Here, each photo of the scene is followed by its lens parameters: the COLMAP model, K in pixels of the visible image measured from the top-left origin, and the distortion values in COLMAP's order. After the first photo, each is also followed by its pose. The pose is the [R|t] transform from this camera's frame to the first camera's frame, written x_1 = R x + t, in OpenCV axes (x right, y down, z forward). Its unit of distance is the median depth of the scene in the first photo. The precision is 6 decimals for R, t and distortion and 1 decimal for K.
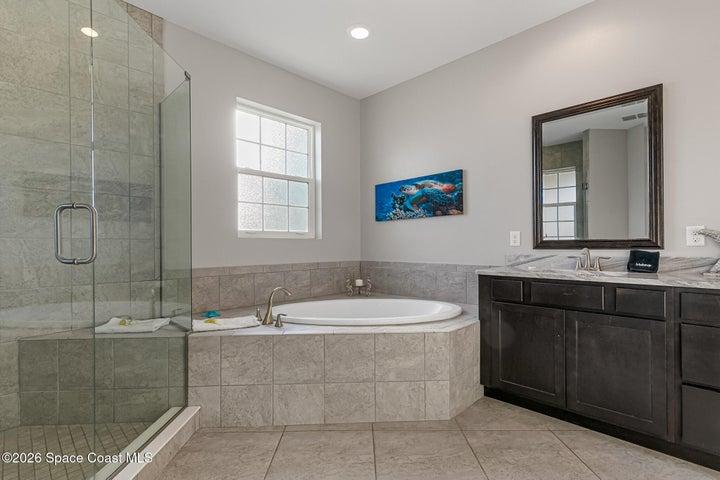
lens RADIAL K [[346.1, 0, 360.1], [0, 346.1, 242.2], [0, 0, 1]] dist [0.002651, 0.000738]
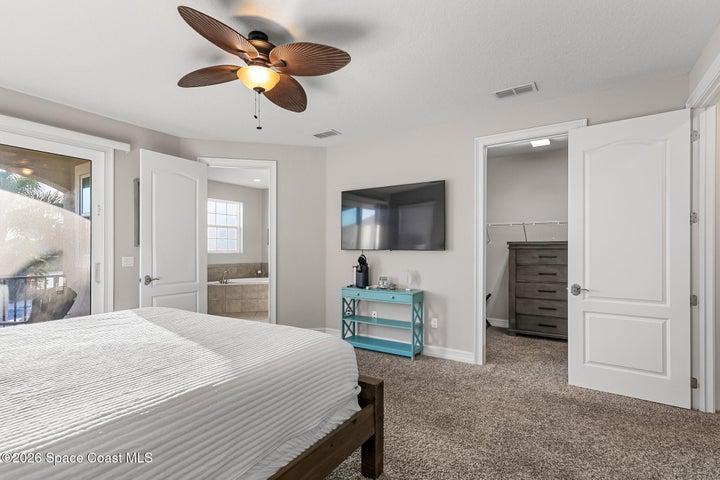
lens RADIAL K [[346.1, 0, 356.9], [0, 346.1, 244.0], [0, 0, 1]] dist [0.002651, 0.000738]
pose [[0.981553, 0.009653, 0.190948, 0.271930], [-0.008223, 0.999932, -0.008280, -0.078334], [-0.191015, 0.006557, 0.981565, -1.960367]]
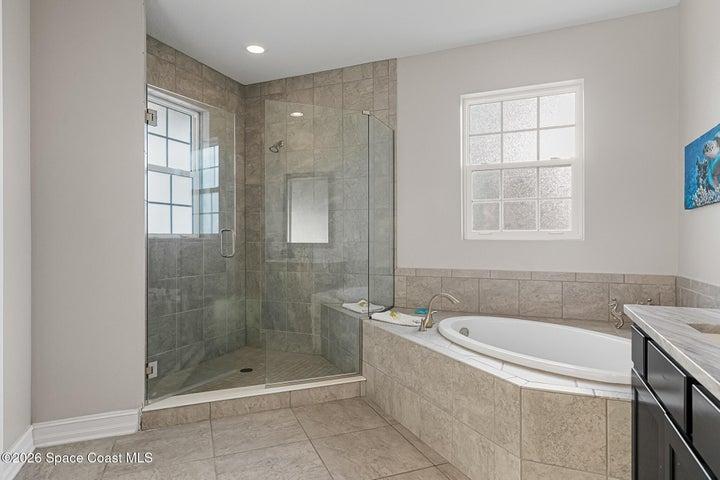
lens RADIAL K [[420.2, 0, 361.5], [0, 420.2, 240.6], [0, 0, 1]] dist [-0.003335, 0.000244]
pose [[0.368548, 0.003636, -0.929602, 0.734729], [0.003736, 0.999978, 0.005392, -0.021659], [0.929601, -0.005461, 0.368527, 0.346288]]
